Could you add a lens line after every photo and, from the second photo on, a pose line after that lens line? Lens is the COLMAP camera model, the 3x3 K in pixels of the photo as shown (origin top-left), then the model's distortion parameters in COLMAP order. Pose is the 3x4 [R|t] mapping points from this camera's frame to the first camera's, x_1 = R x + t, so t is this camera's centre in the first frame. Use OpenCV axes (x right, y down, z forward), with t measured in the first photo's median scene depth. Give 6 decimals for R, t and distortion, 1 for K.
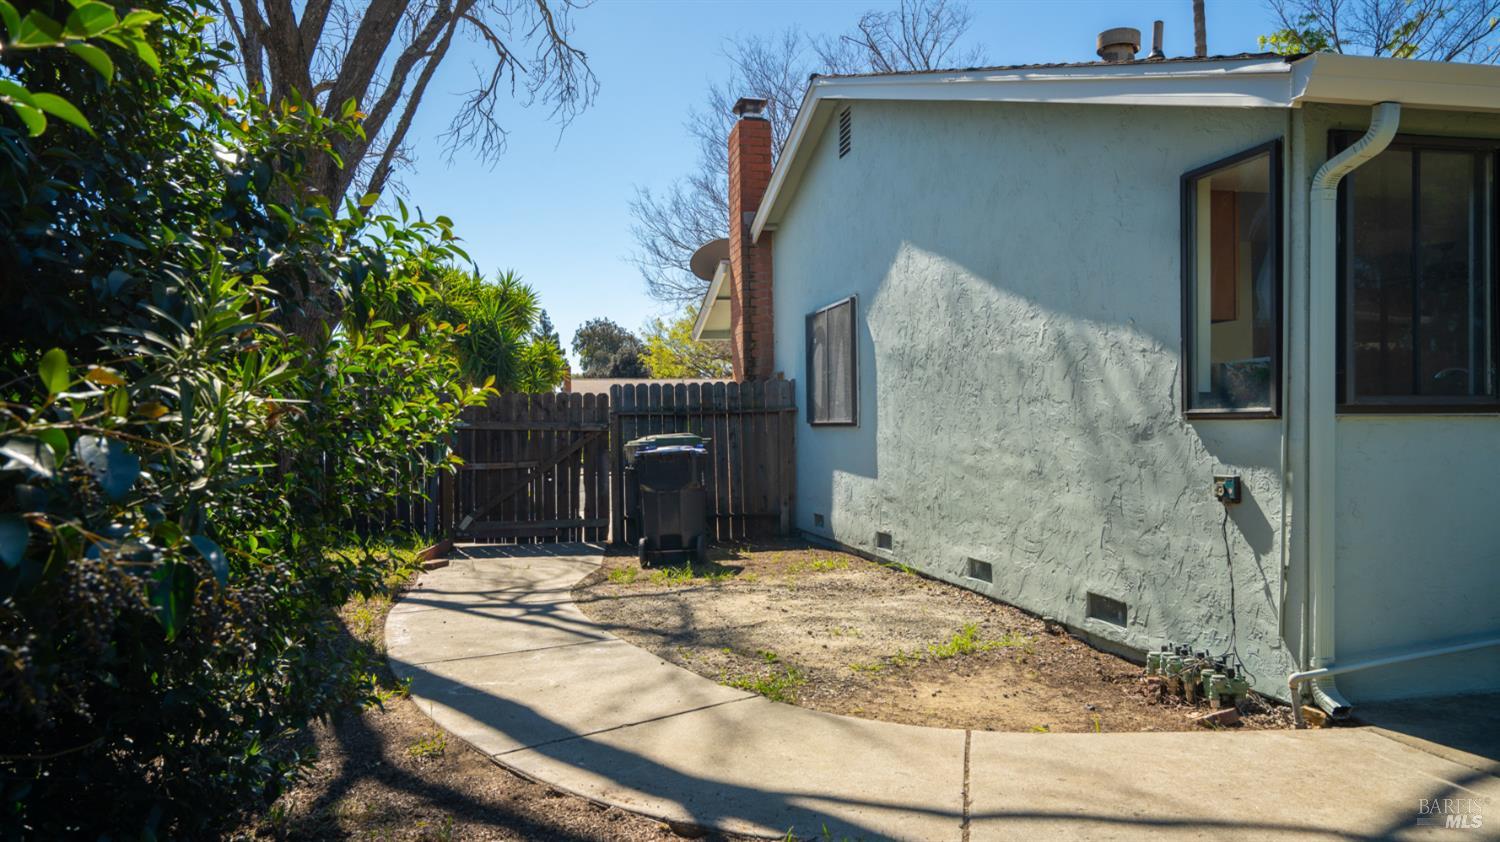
lens RADIAL K [[1020.3, 0, 748.5], [0, 1020.3, 426.2], [0, 0, 1]] dist [-0.007451, -0.000599]
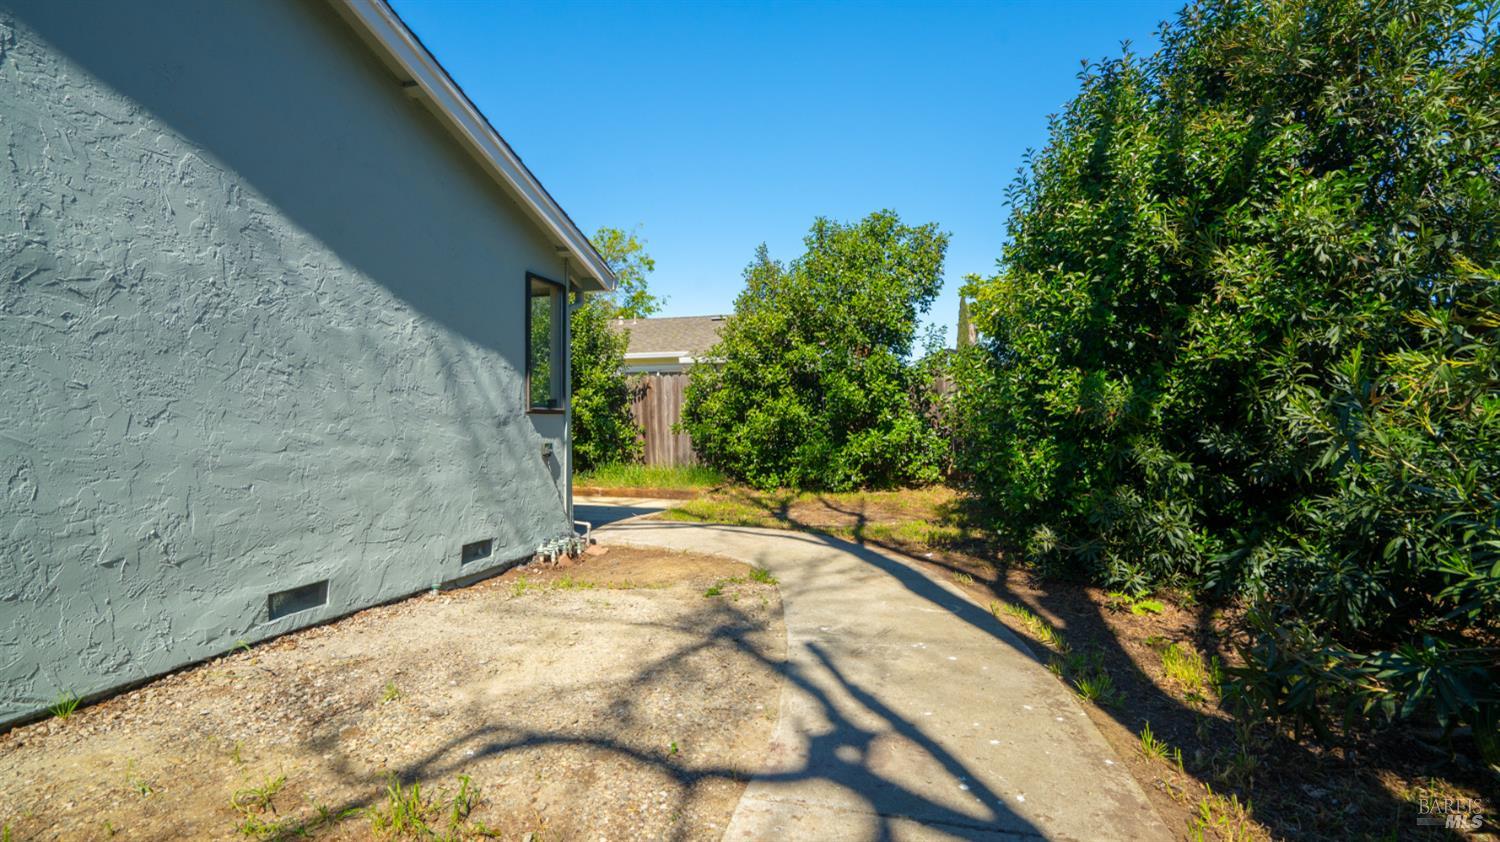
lens RADIAL K [[746.2, 0, 747.7], [0, 746.2, 418.6], [0, 0, 1]] dist [0.003346, 0.000095]
pose [[-0.877861, -0.011882, 0.478769, -0.435532], [-0.013629, 0.999907, -0.000174, -0.001579], [-0.478722, -0.006678, -0.877941, 1.687908]]
